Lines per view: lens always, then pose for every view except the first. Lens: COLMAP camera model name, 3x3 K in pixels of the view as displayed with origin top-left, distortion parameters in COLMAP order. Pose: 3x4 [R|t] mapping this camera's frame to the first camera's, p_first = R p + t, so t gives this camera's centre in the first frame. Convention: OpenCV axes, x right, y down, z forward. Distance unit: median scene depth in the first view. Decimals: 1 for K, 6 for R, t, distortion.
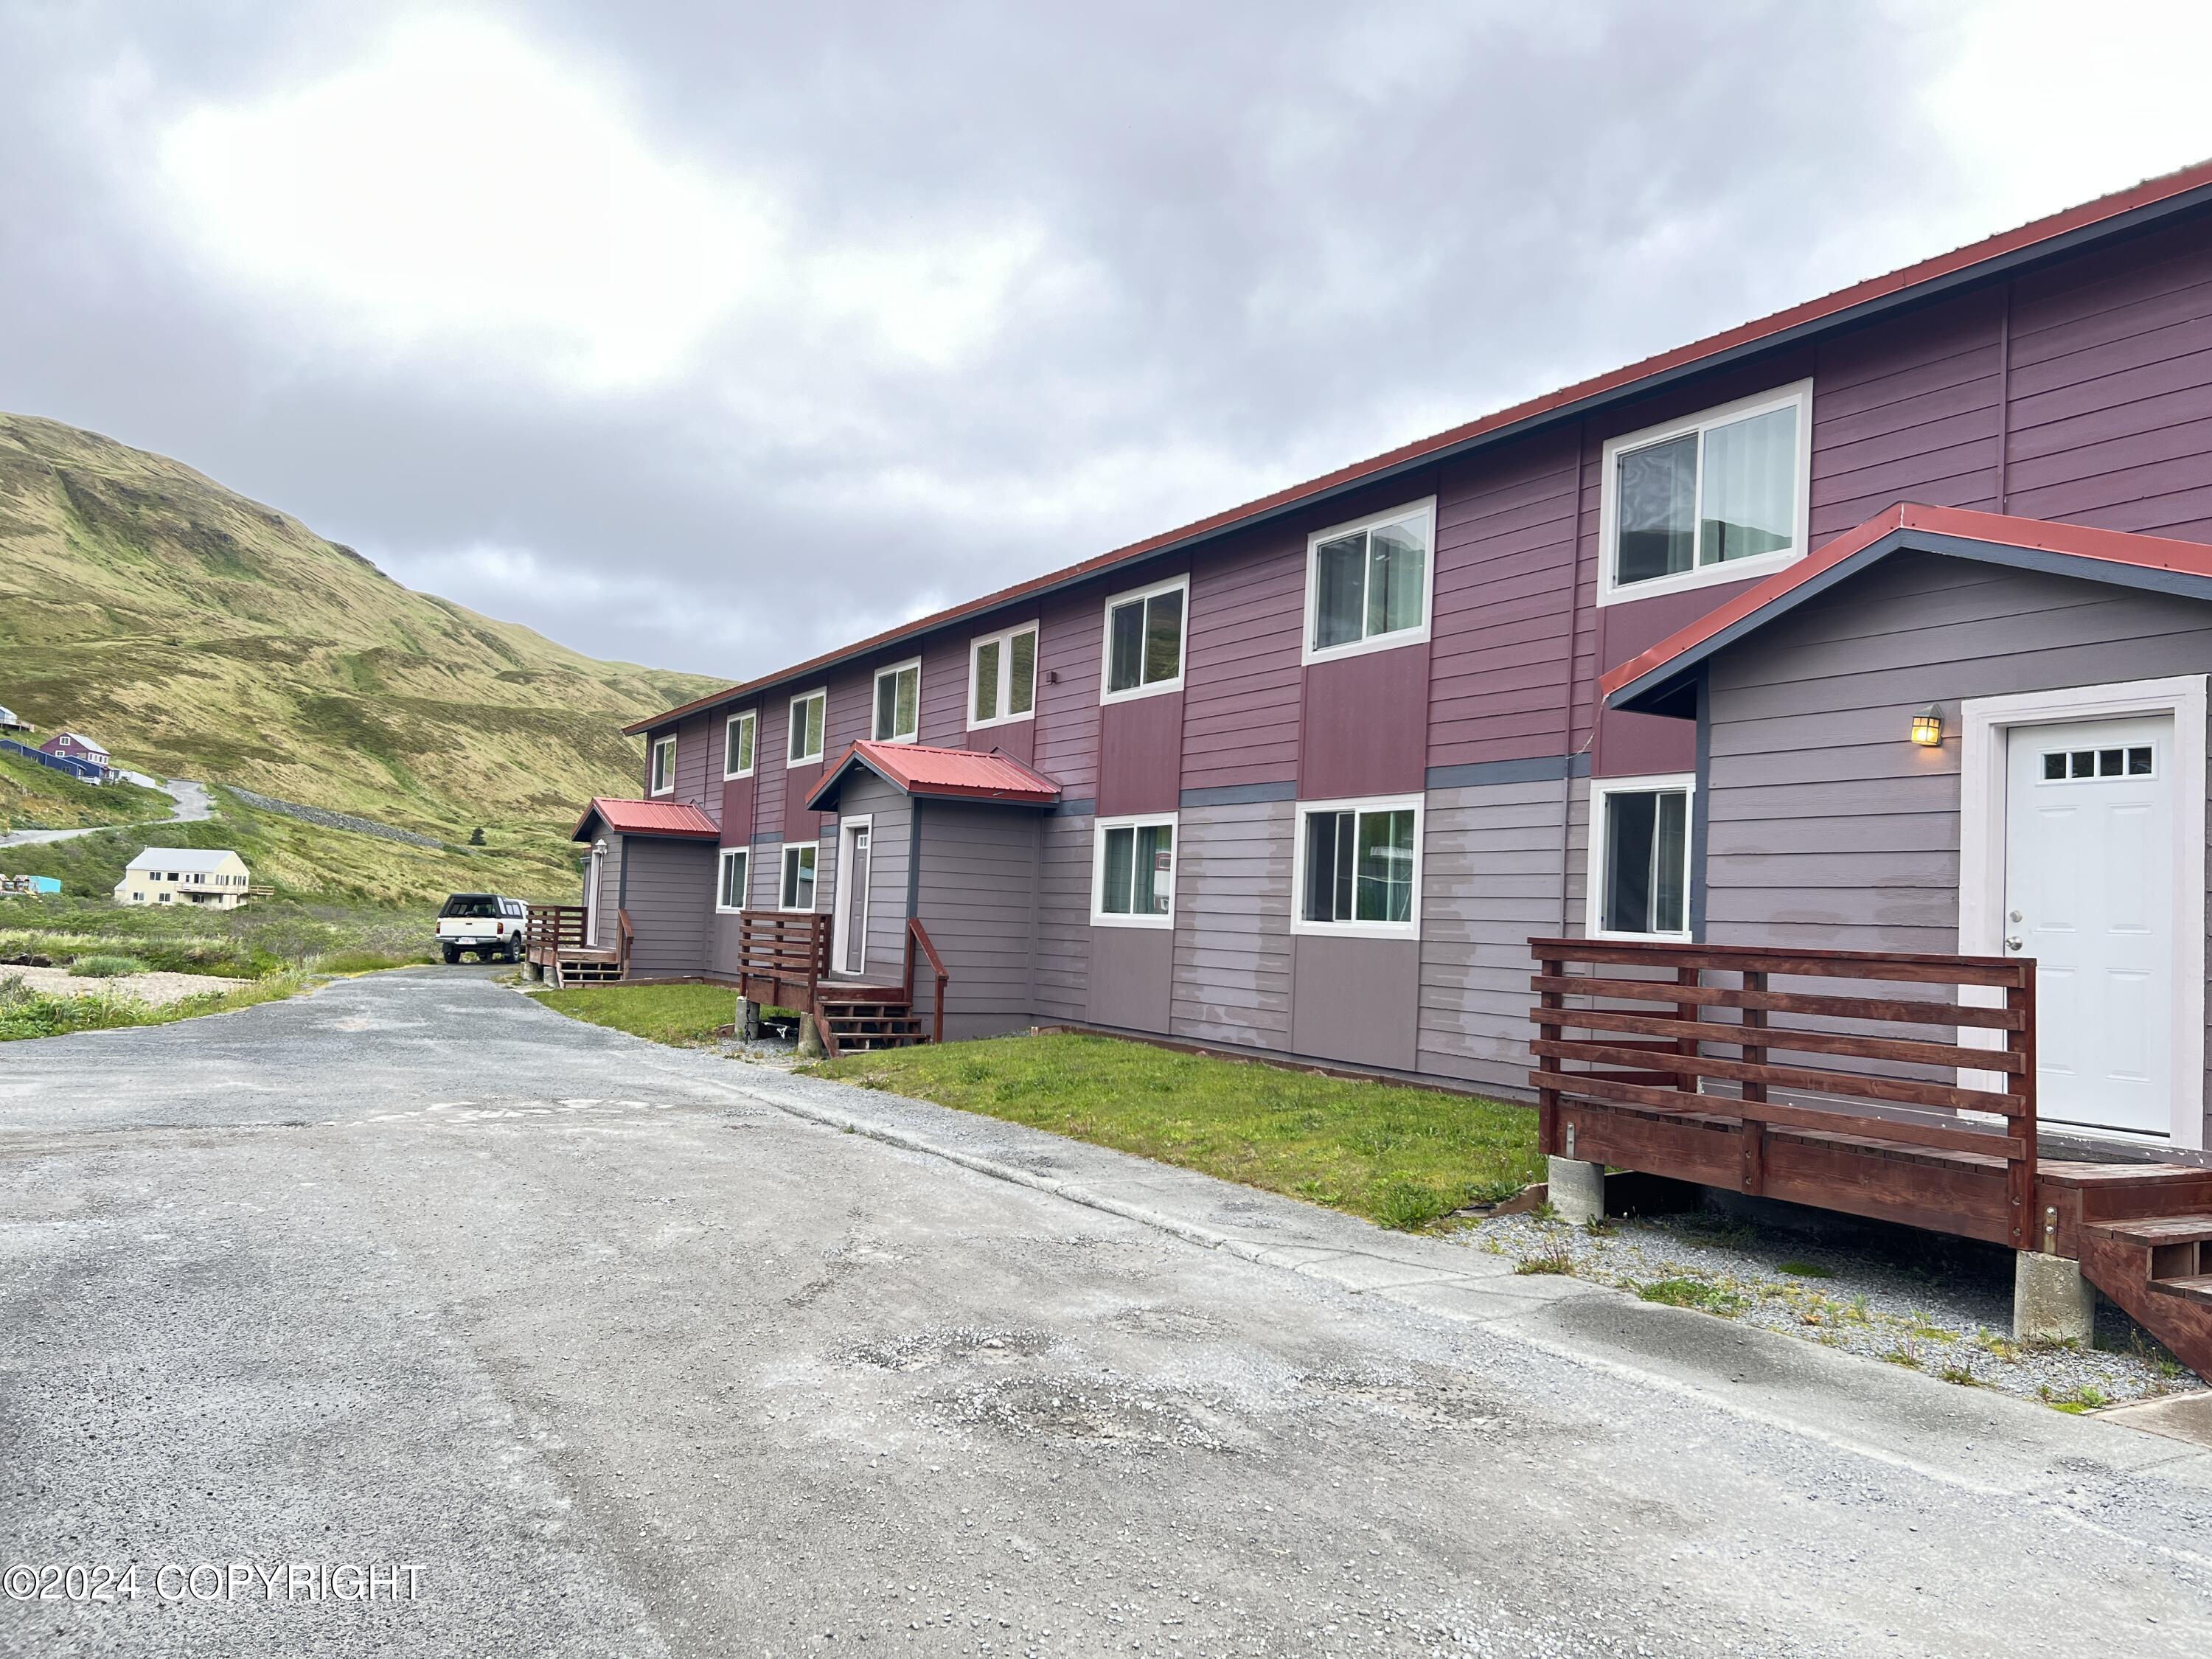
lens RADIAL K [[1587.9, 0, 1110.5], [0, 1587.9, 817.8], [0, 0, 1]] dist [0.033060, -0.116075]
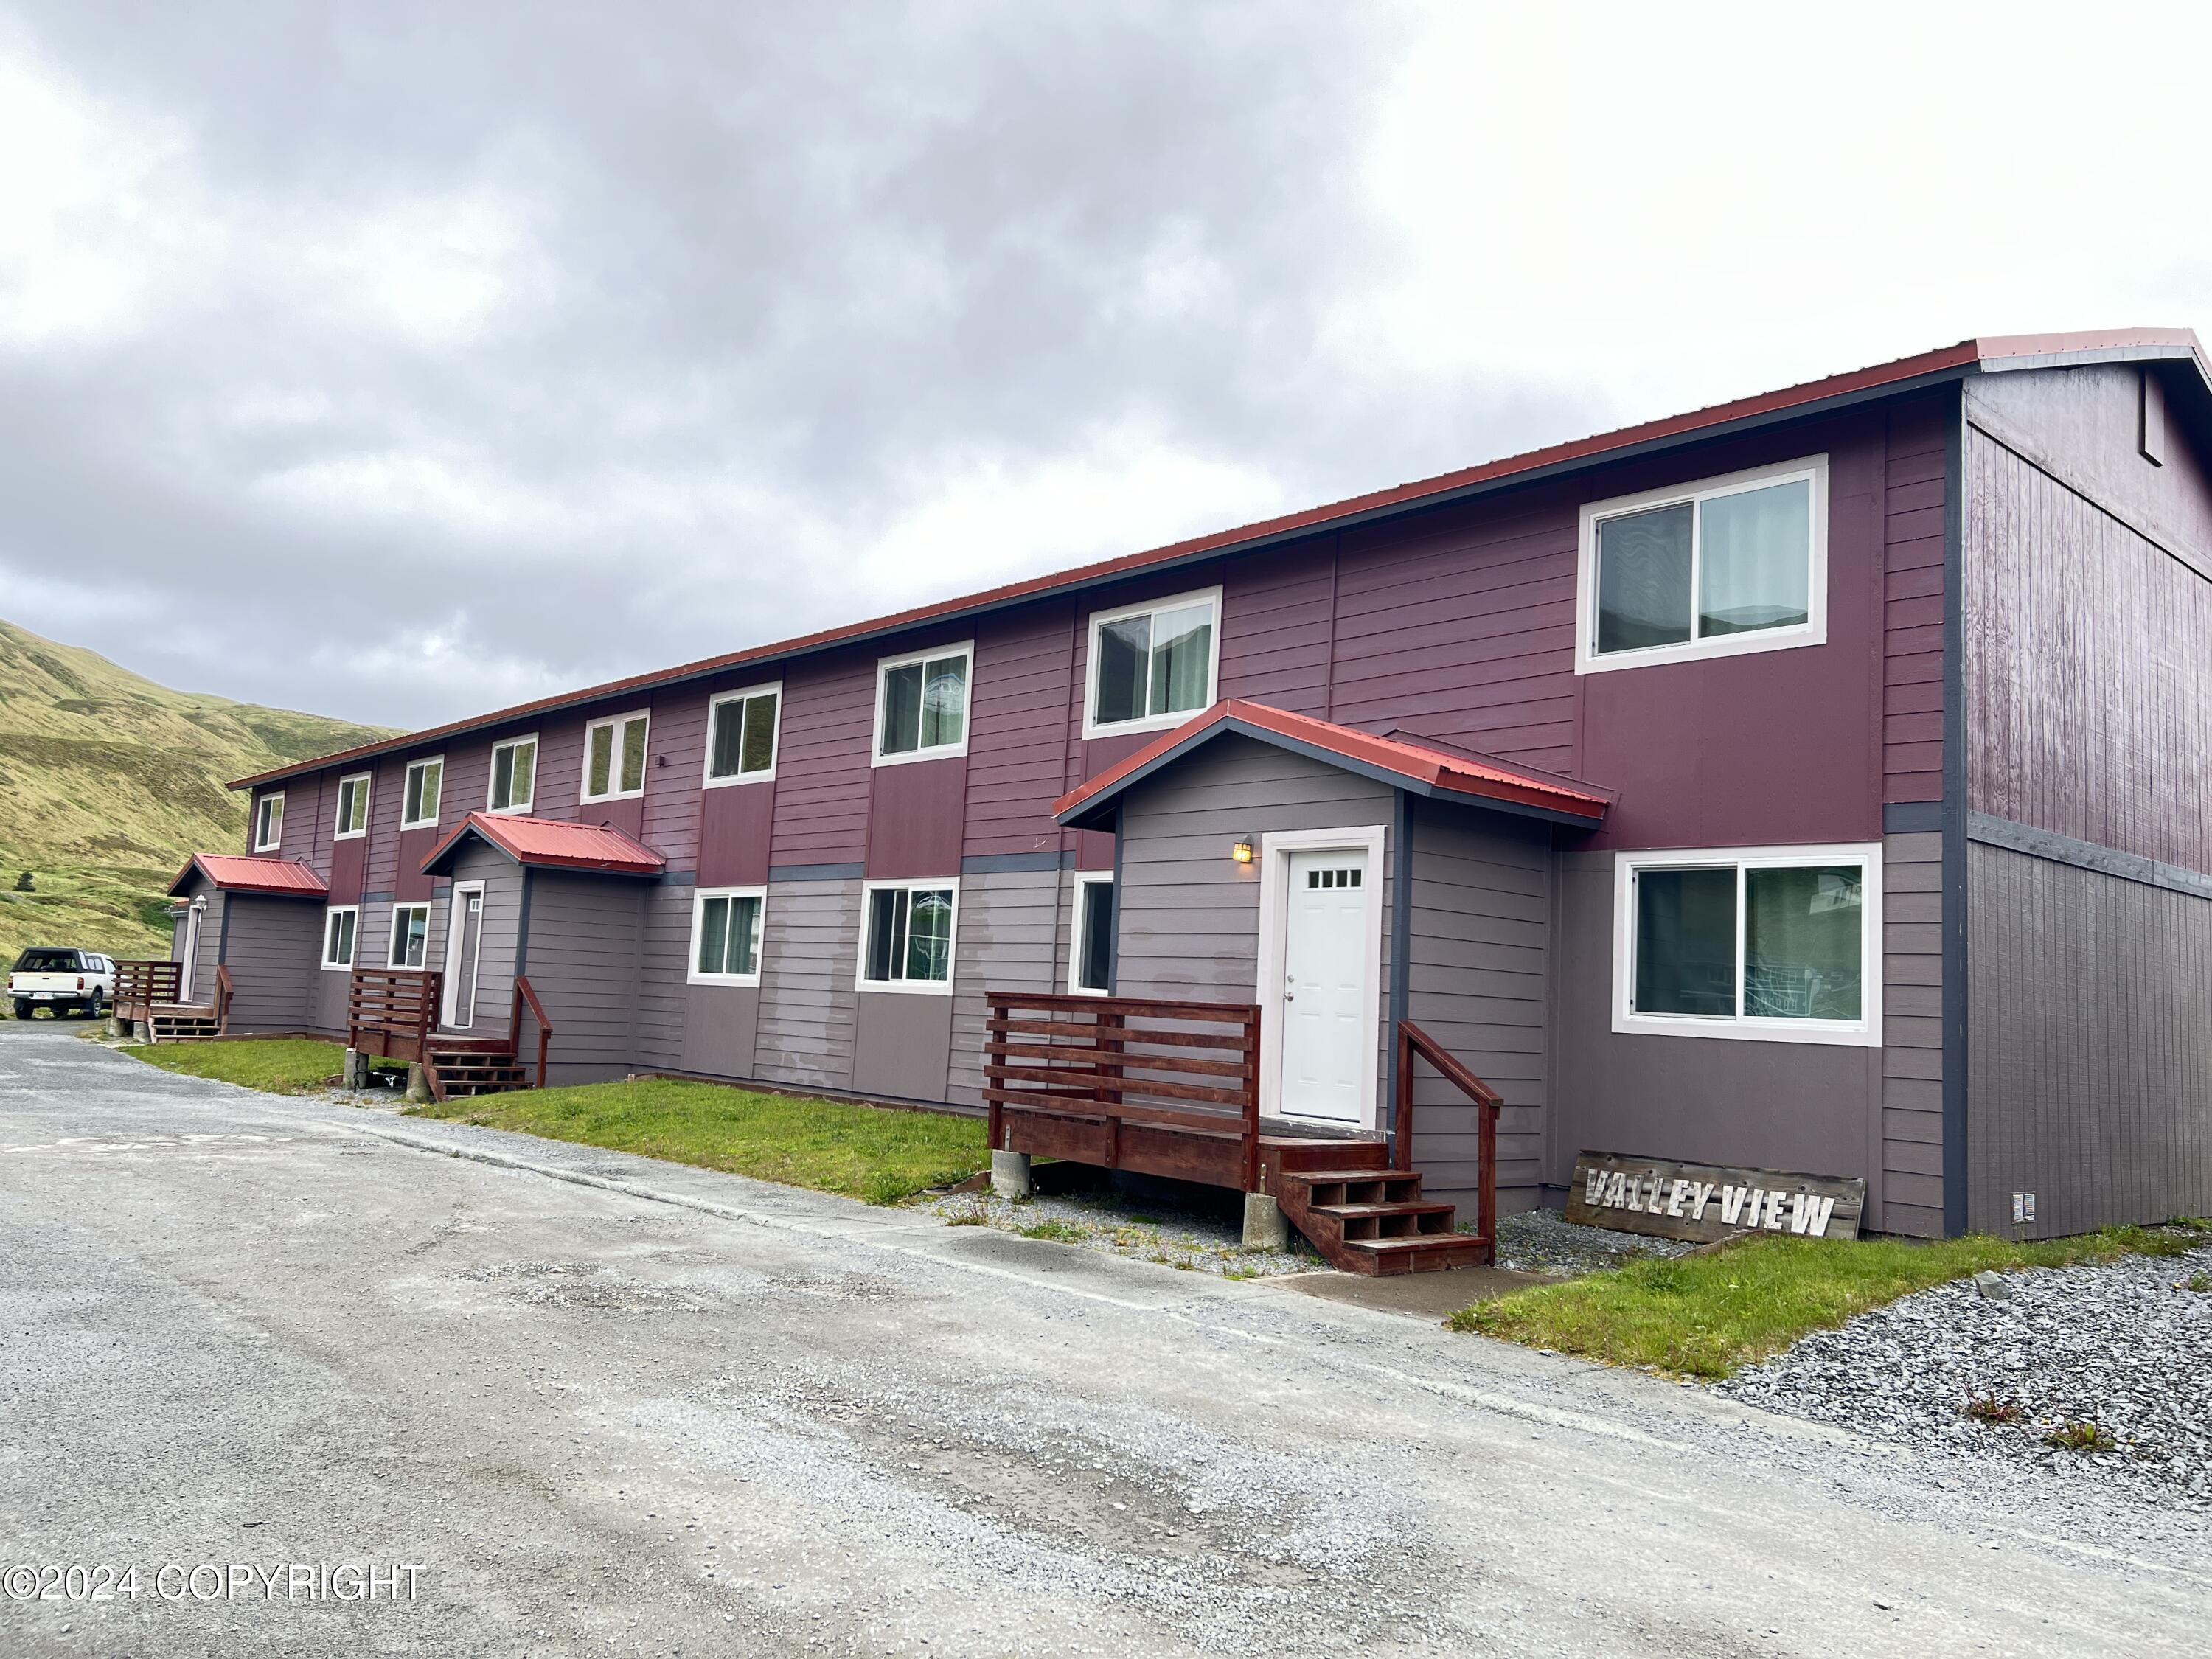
lens RADIAL K [[1587.9, 0, 1110.5], [0, 1587.9, 817.8], [0, 0, 1]] dist [0.033060, -0.116075]
pose [[0.974876, 0.028620, 0.220901, 0.033314], [-0.020129, 0.998973, -0.040597, -0.012300], [-0.221836, 0.035131, 0.974451, -0.208633]]
